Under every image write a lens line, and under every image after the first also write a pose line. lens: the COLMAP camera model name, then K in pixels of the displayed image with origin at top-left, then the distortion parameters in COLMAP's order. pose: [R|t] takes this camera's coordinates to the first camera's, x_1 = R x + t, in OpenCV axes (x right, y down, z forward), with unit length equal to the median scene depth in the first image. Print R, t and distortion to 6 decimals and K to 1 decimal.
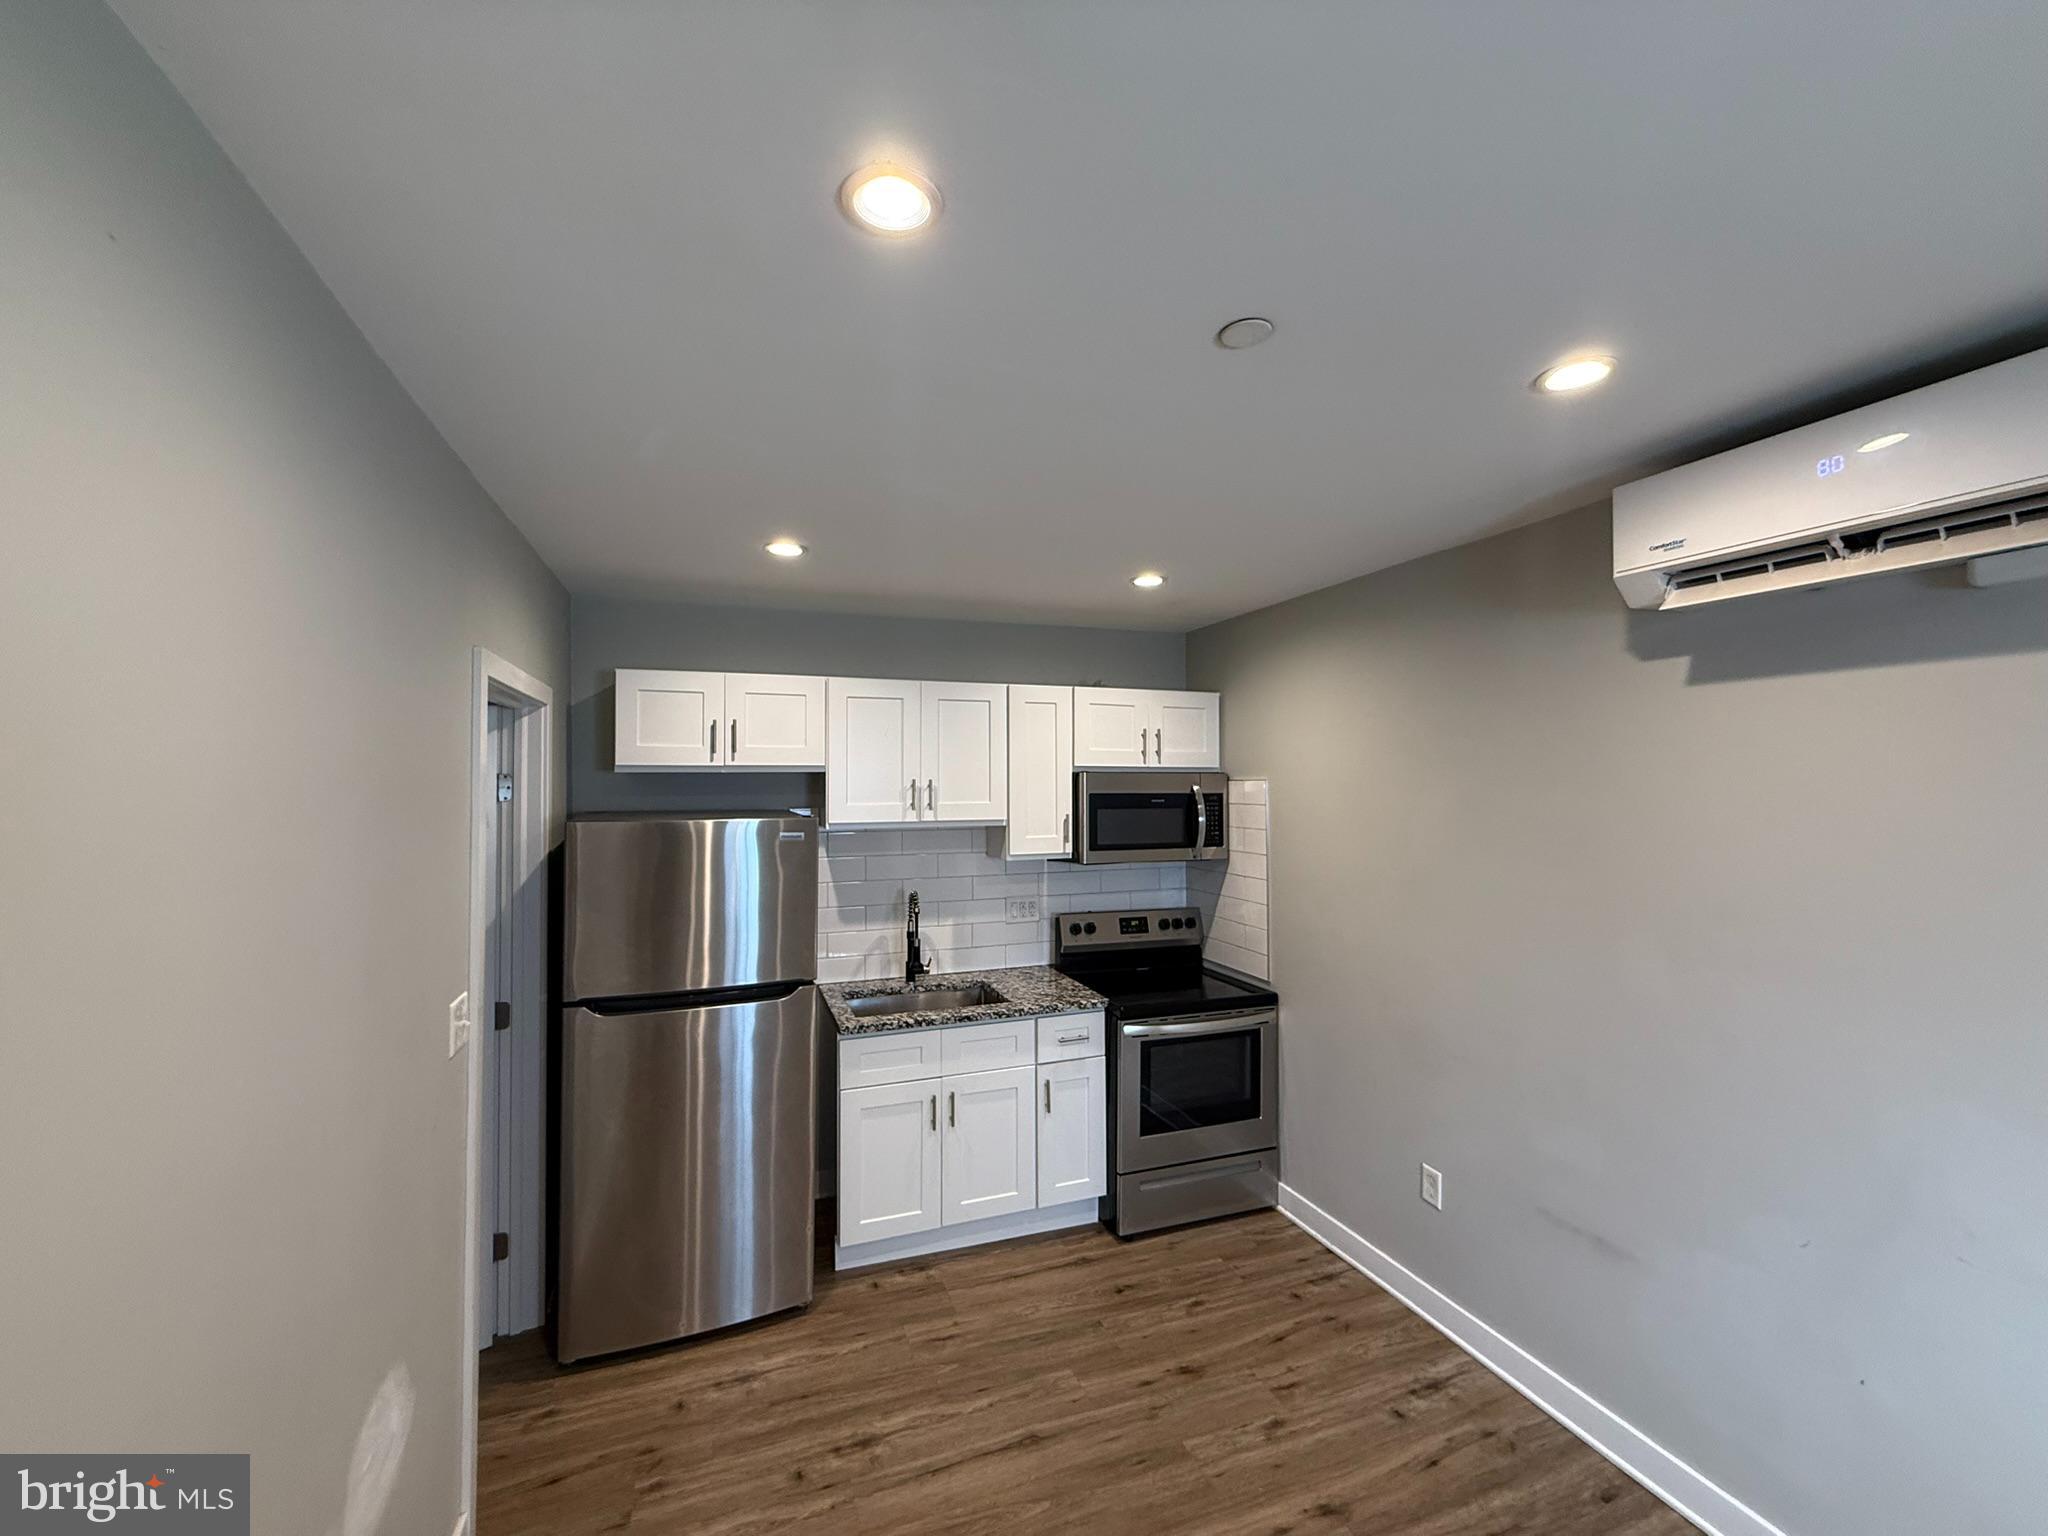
lens RADIAL K [[814.9, 0, 1010.8], [0, 814.9, 771.0], [0, 0, 1]] dist [0.000363, -0.000624]
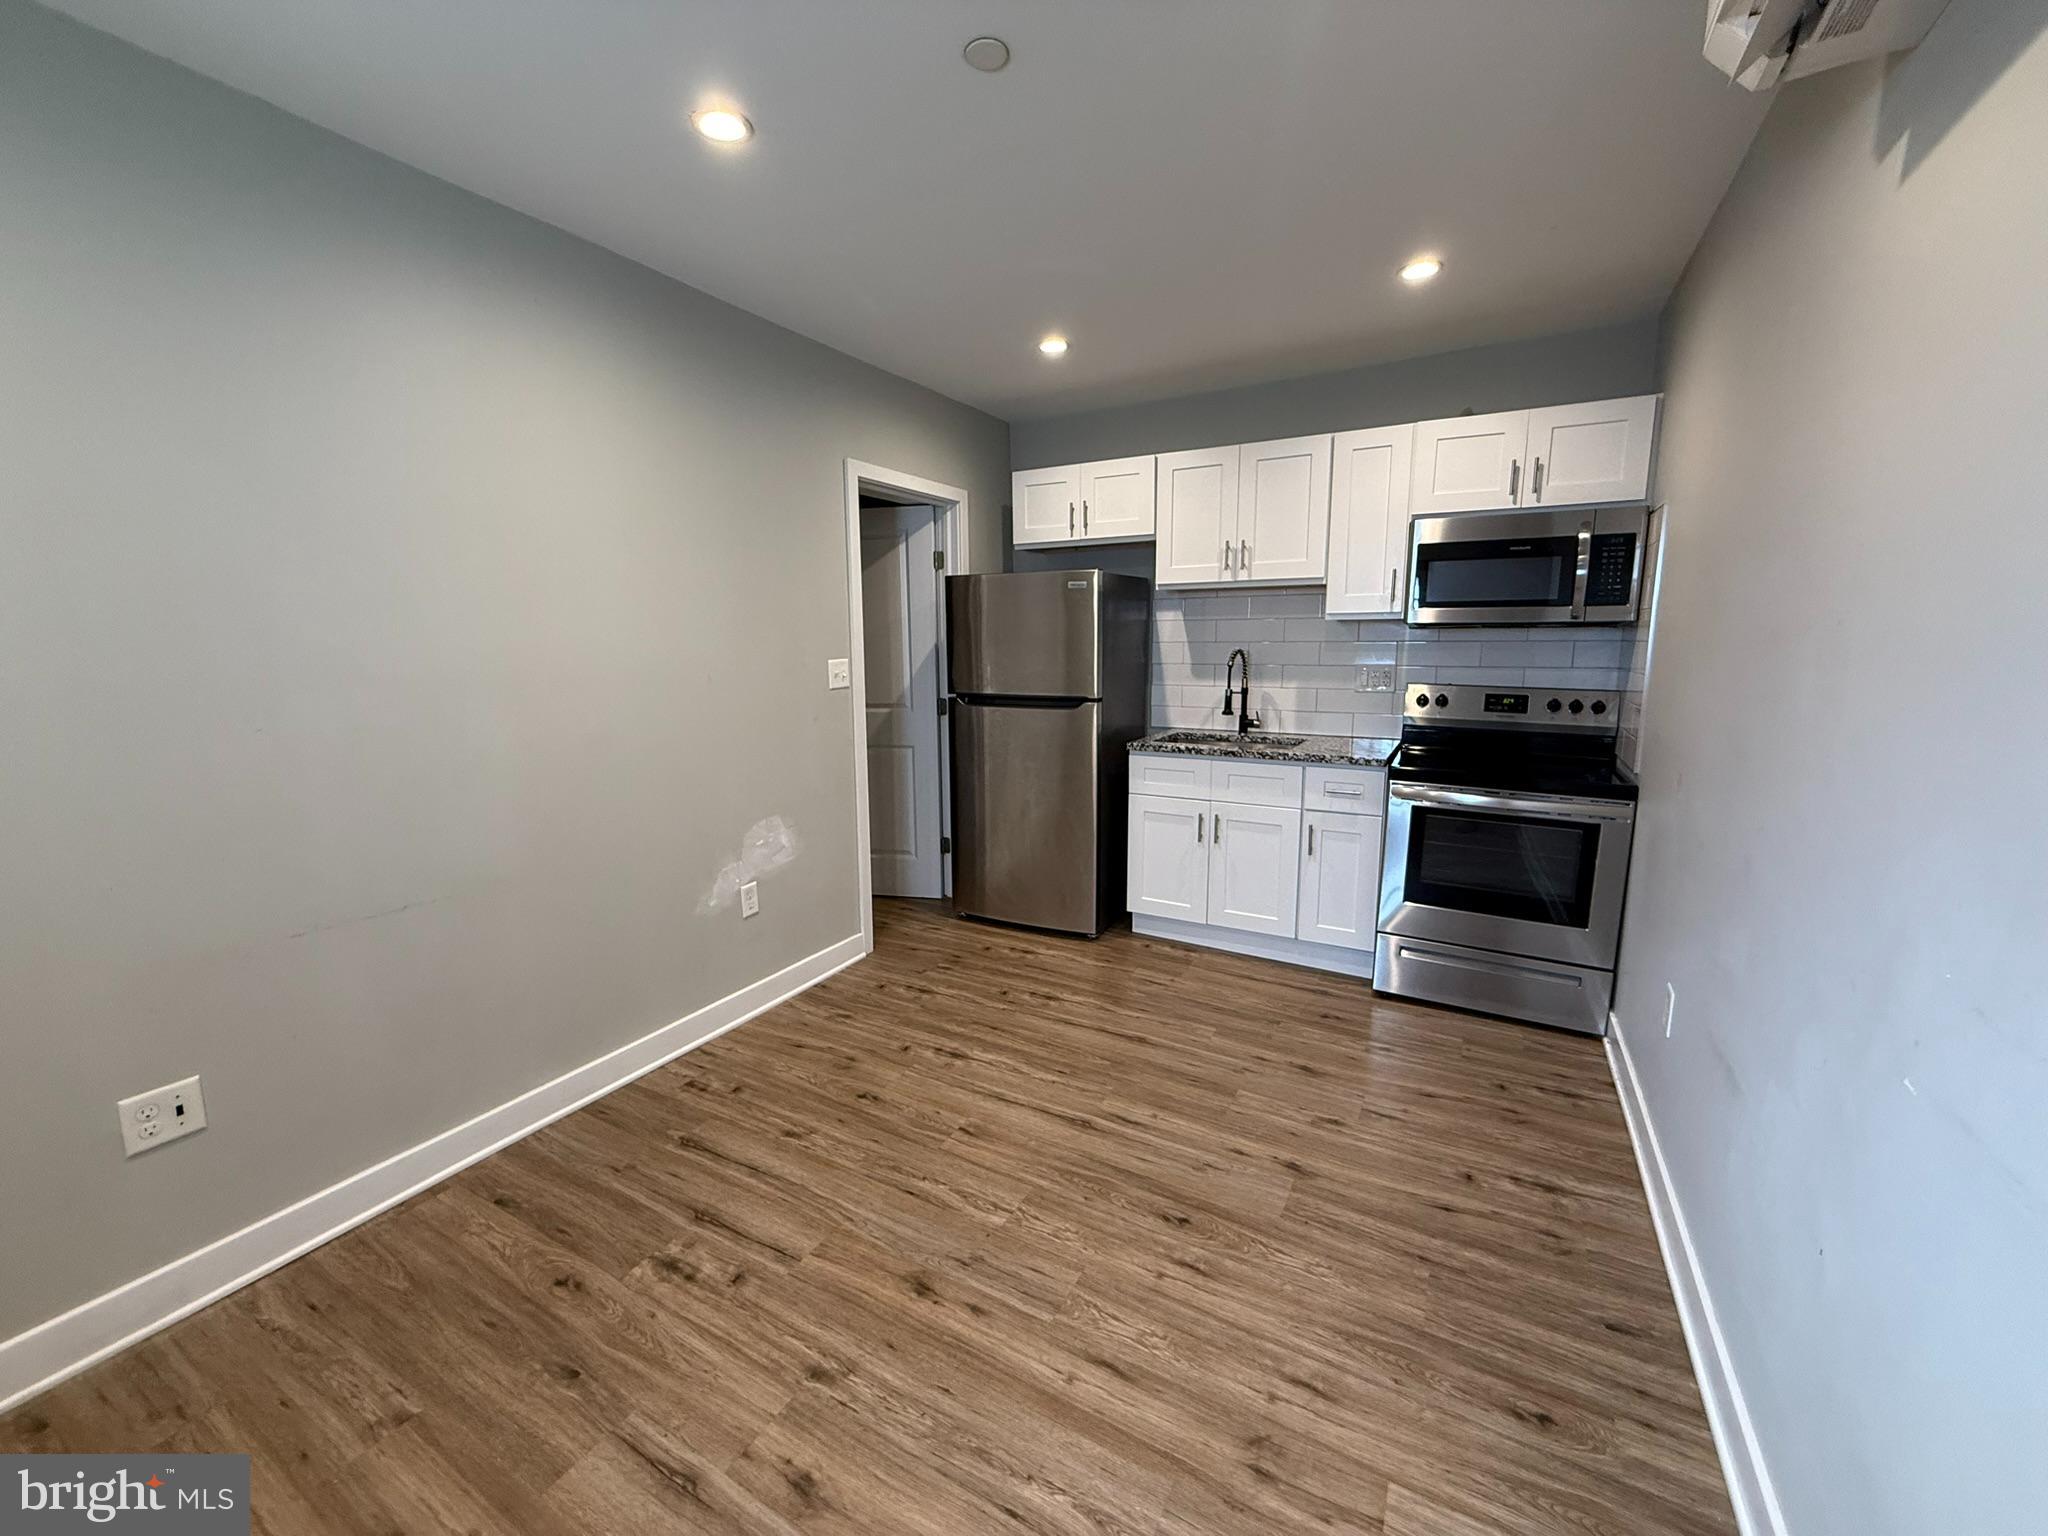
lens RADIAL K [[814.9, 0, 1019.6], [0, 814.9, 771.7], [0, 0, 1]] dist [0.000363, -0.000624]
pose [[0.652110, 0.123318, -0.748027, 0.590054], [0.019121, 0.983693, 0.178838, 0.121742], [0.757883, -0.130925, 0.639118, 0.061865]]
